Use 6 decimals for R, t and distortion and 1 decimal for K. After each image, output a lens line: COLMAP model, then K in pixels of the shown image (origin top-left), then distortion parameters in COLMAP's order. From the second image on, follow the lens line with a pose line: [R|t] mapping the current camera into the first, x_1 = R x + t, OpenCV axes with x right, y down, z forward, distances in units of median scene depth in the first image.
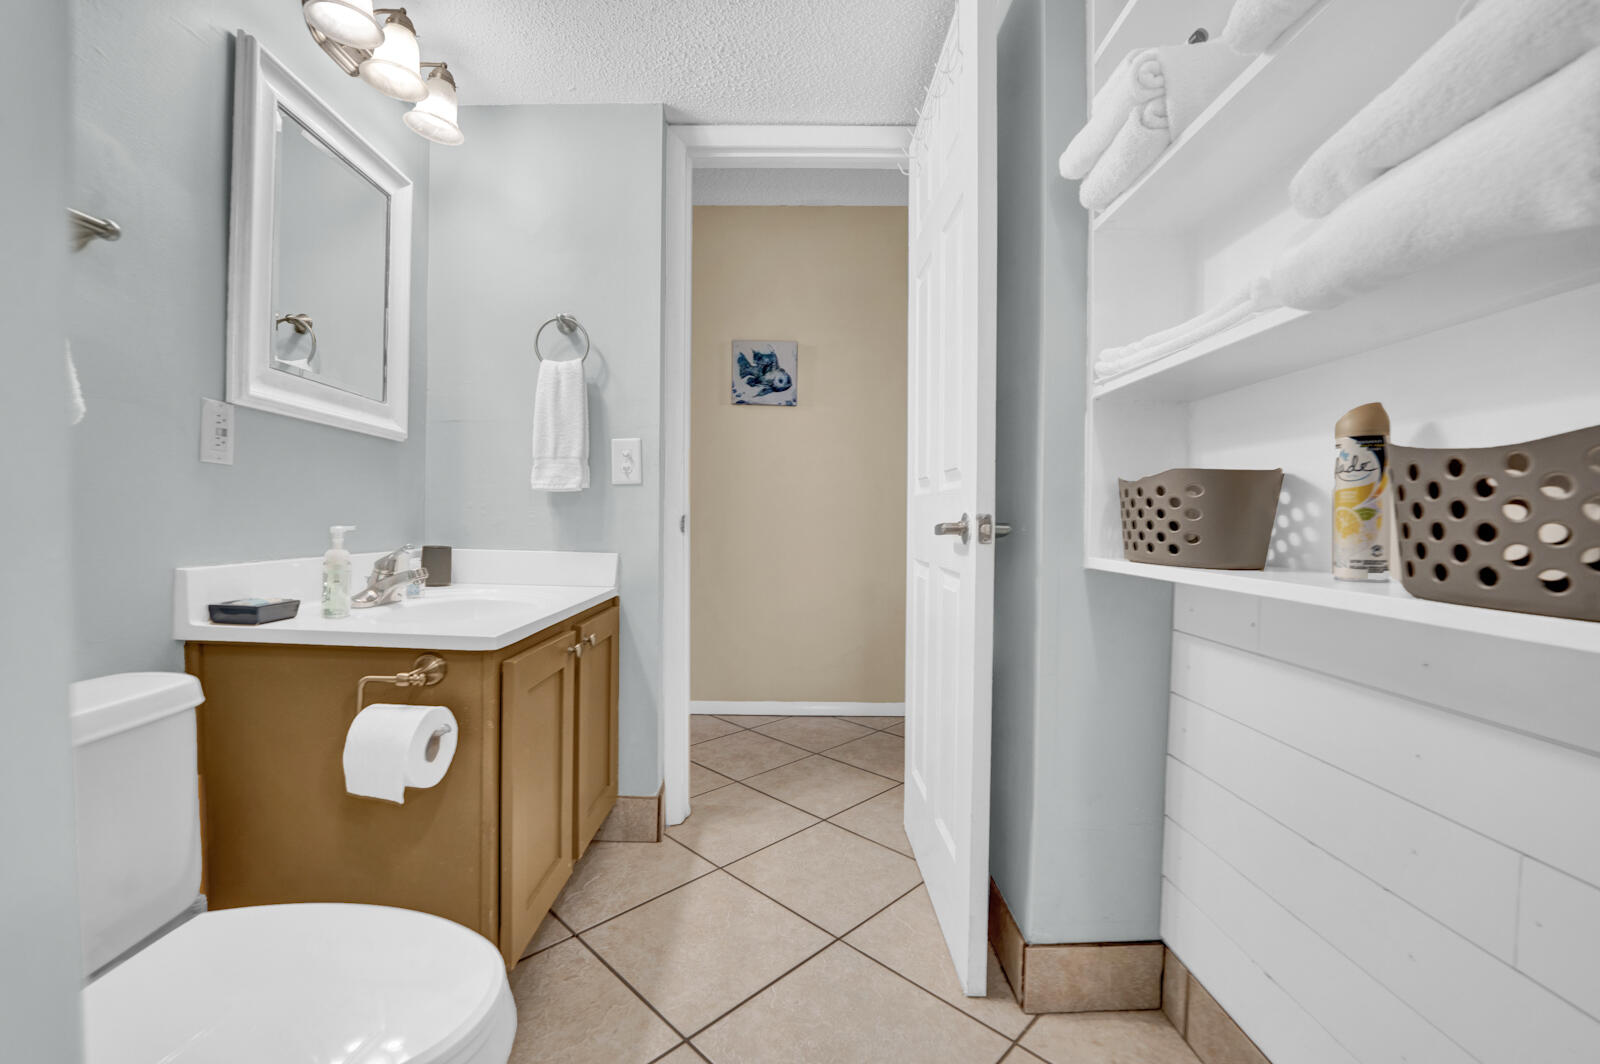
lens RADIAL K [[662.7, 0, 786.6], [0, 662.7, 527.8], [0, 0, 1]] dist [-0.038009, -0.000030]
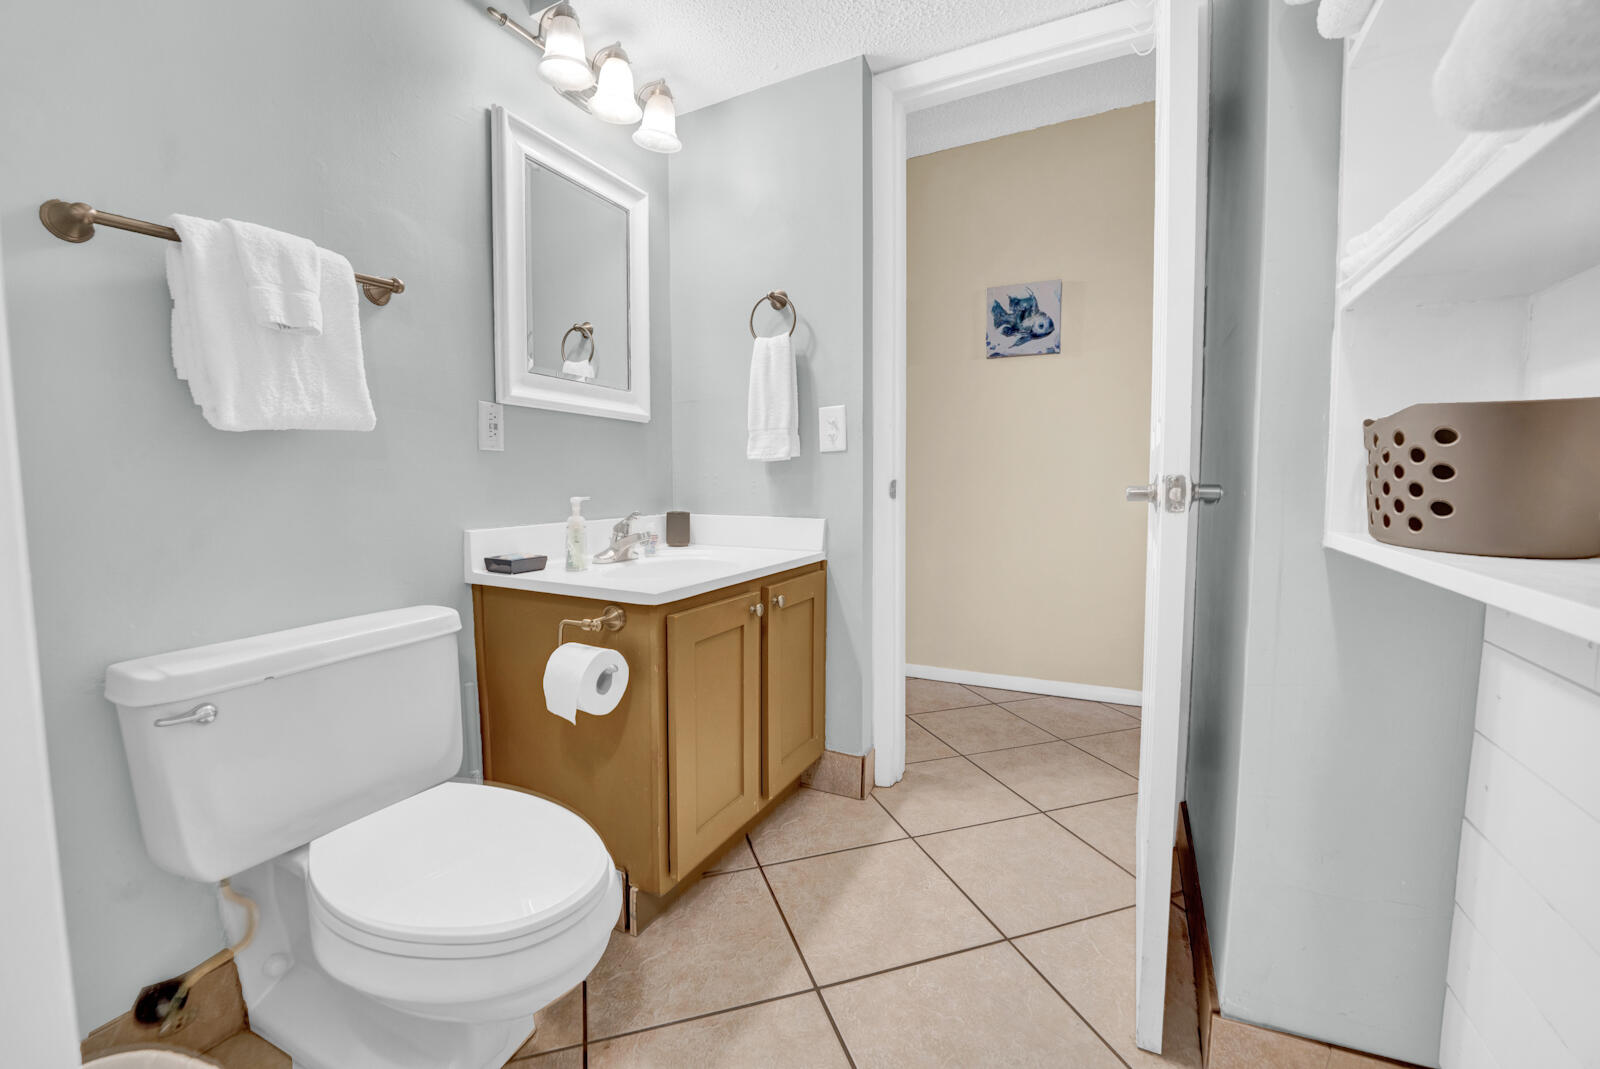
lens RADIAL K [[662.7, 0, 786.6], [0, 662.7, 530.3], [0, 0, 1]] dist [-0.038009, -0.000030]
pose [[0.880639, 0.014693, -0.473560, 0.202664], [0.014854, 0.998171, 0.058593, -0.005653], [0.473555, -0.058634, 0.878811, 0.068137]]
